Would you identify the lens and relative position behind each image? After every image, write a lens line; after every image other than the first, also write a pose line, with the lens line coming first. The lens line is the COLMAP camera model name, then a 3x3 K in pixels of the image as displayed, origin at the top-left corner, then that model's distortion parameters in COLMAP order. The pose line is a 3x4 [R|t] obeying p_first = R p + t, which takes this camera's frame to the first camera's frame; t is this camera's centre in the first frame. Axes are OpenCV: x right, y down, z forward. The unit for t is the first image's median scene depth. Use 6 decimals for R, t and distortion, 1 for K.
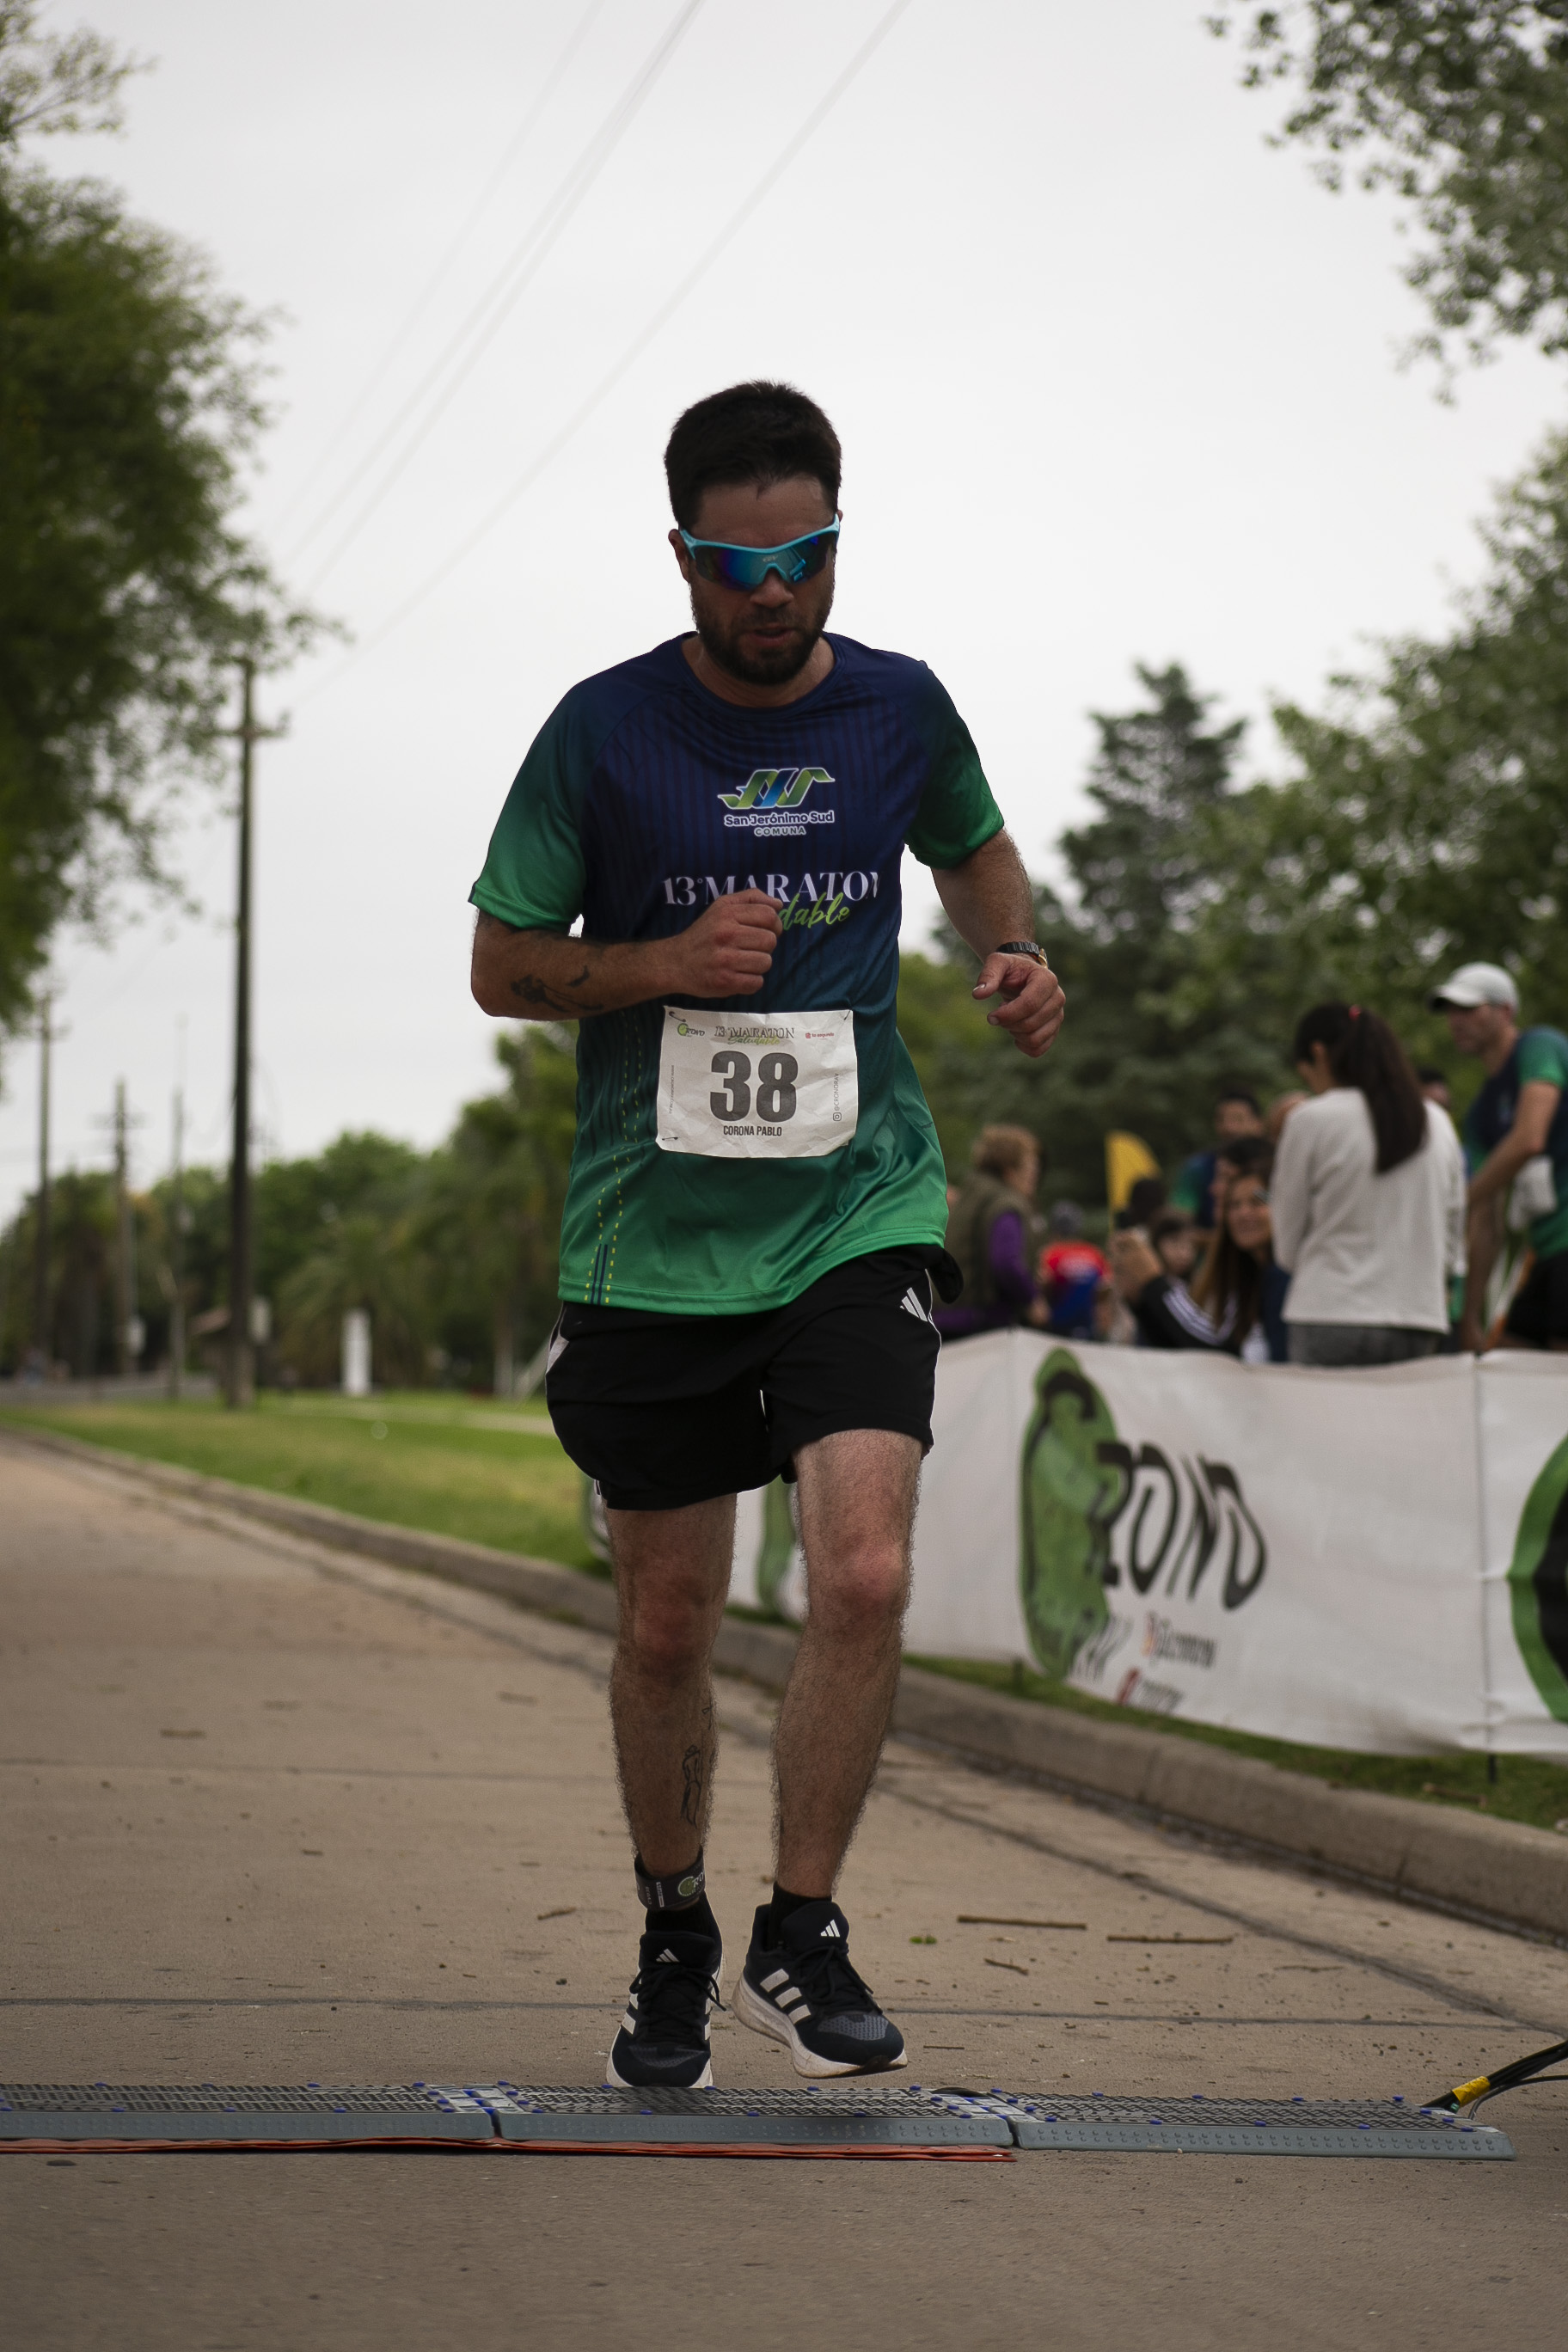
lens RADIAL K [[6708.0, 0, 784.0], [0, 6708.0, 1176.0], [0, 0, 1]] dist [0.226918, 2.250989]
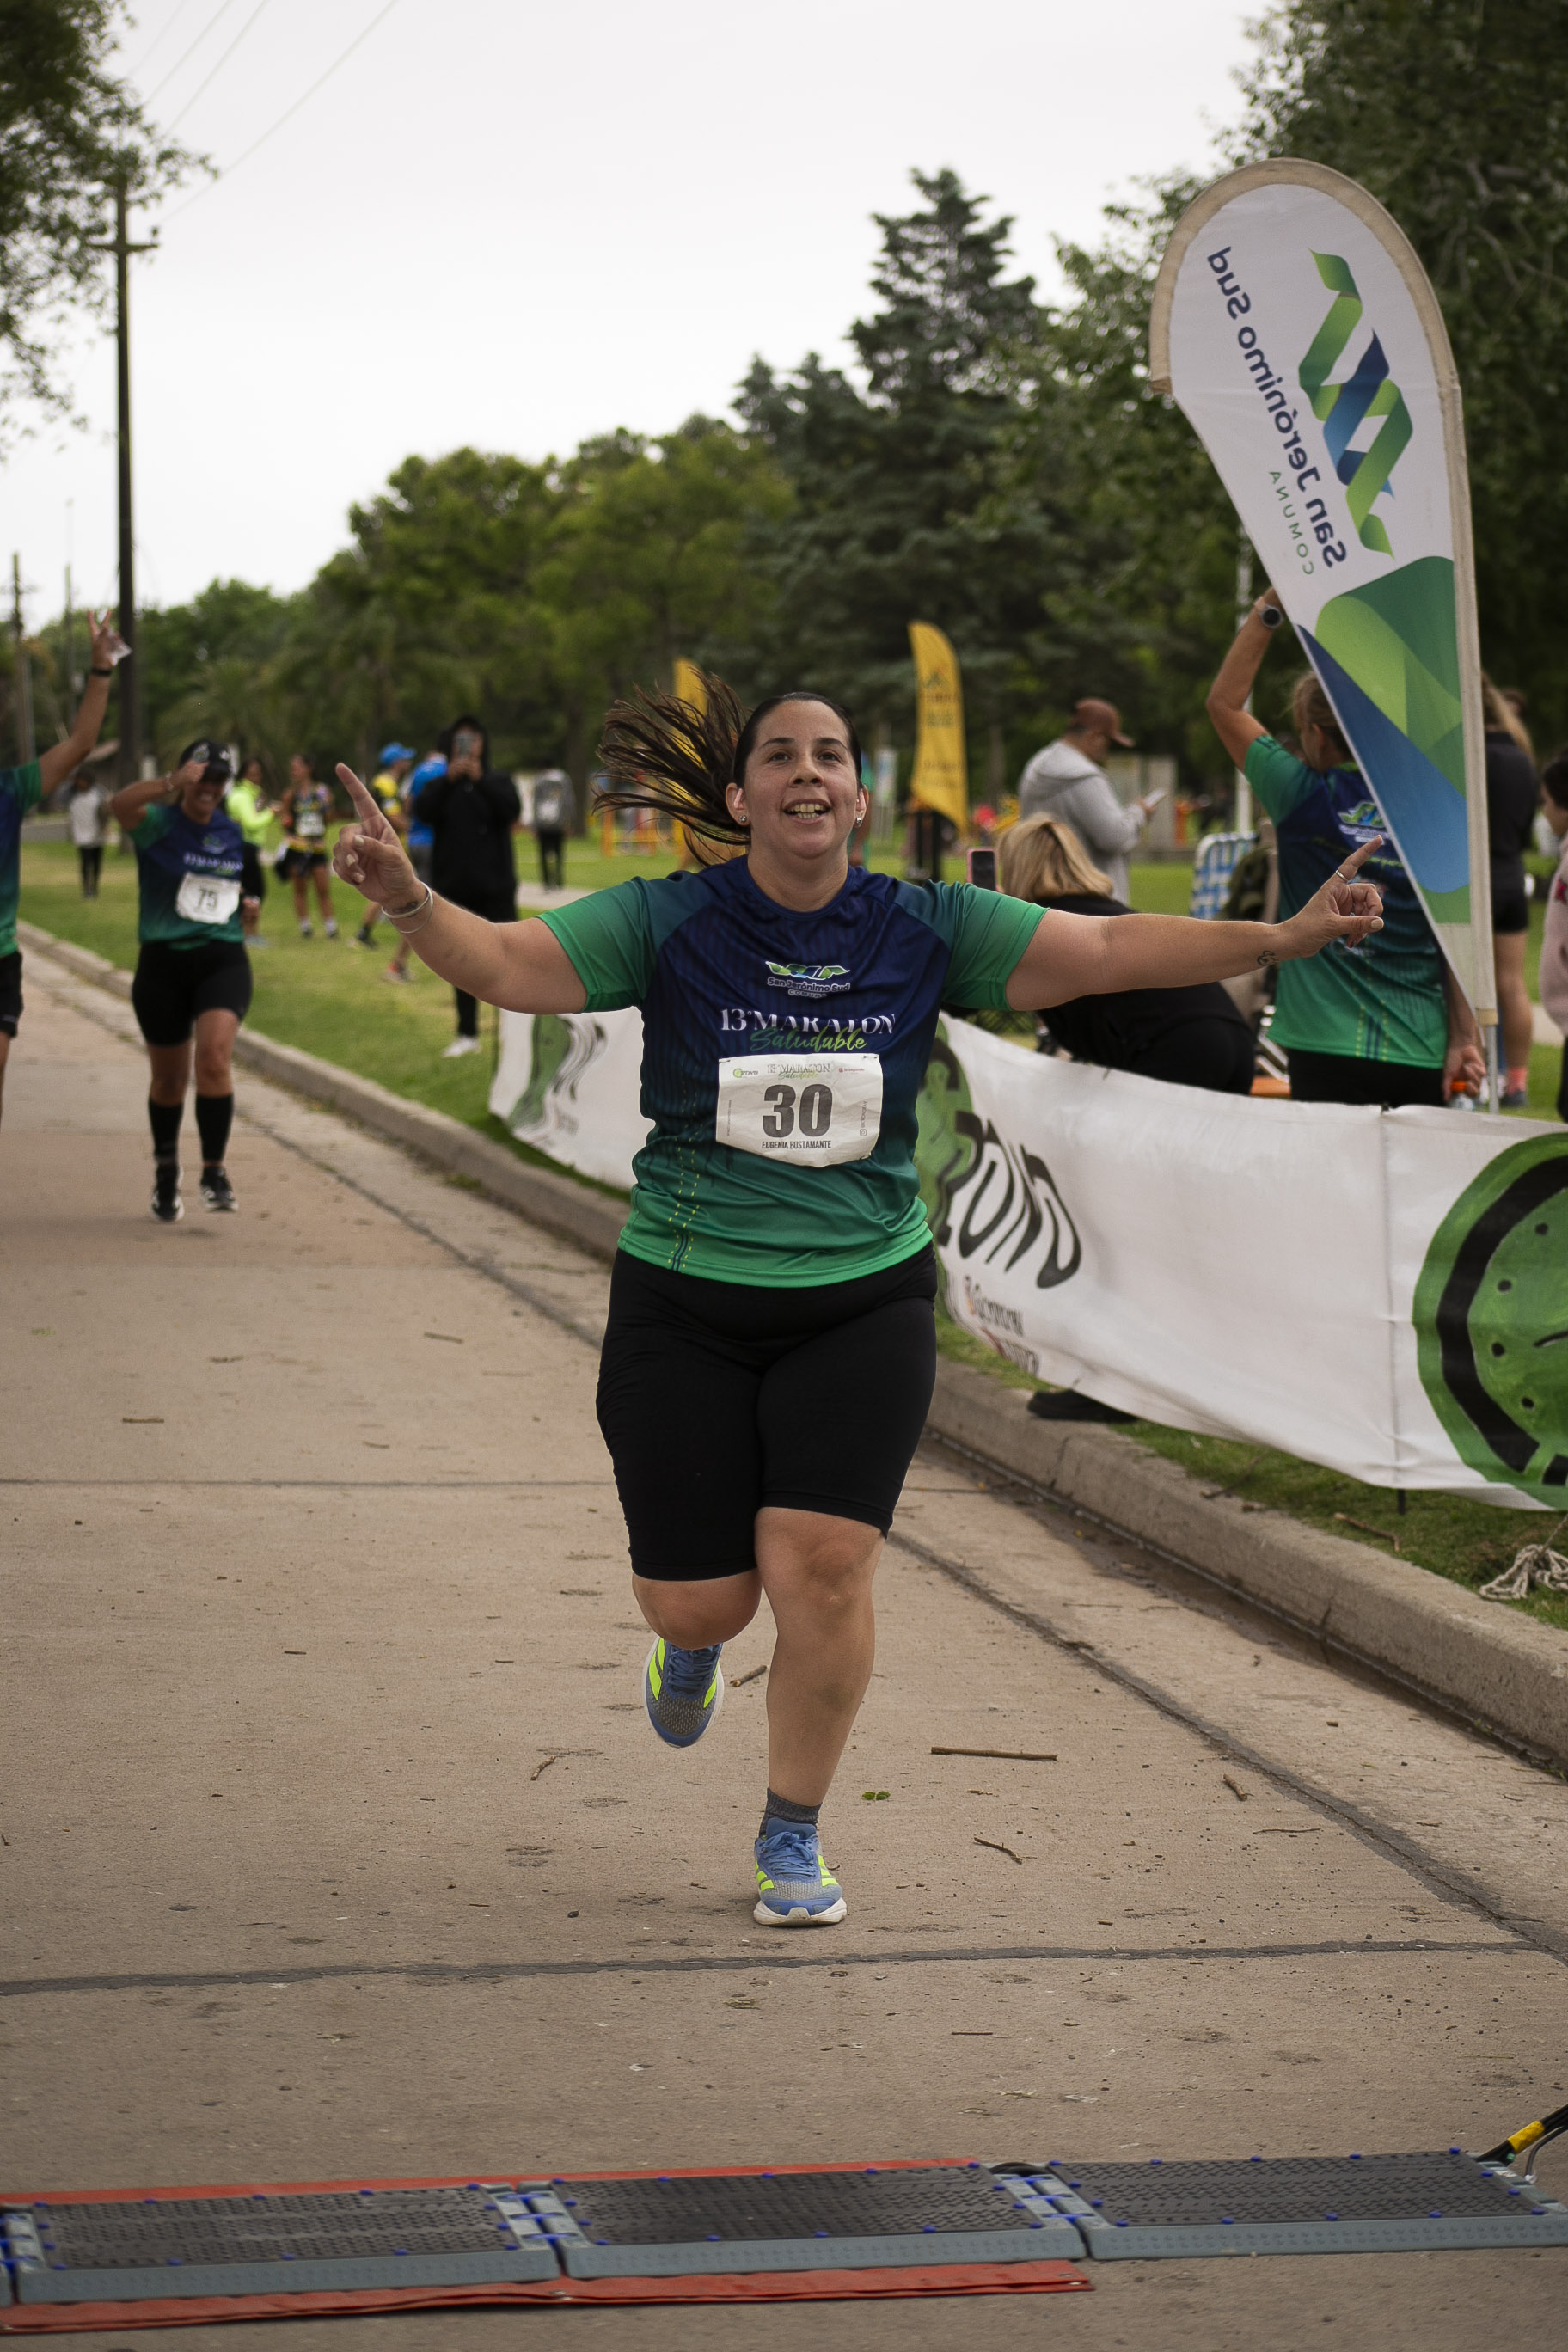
lens RADIAL K [[5772.1, 0, 784.0], [0, 5772.1, 1176.0], [0, 0, 1]] dist [0.023445, 0.716762]
pose [[0.999238, -0.019531, 0.033803, -0.023175], [0.015695, 0.993781, 0.110242, -0.069647], [-0.035746, -0.109628, 0.993330, 0.120368]]
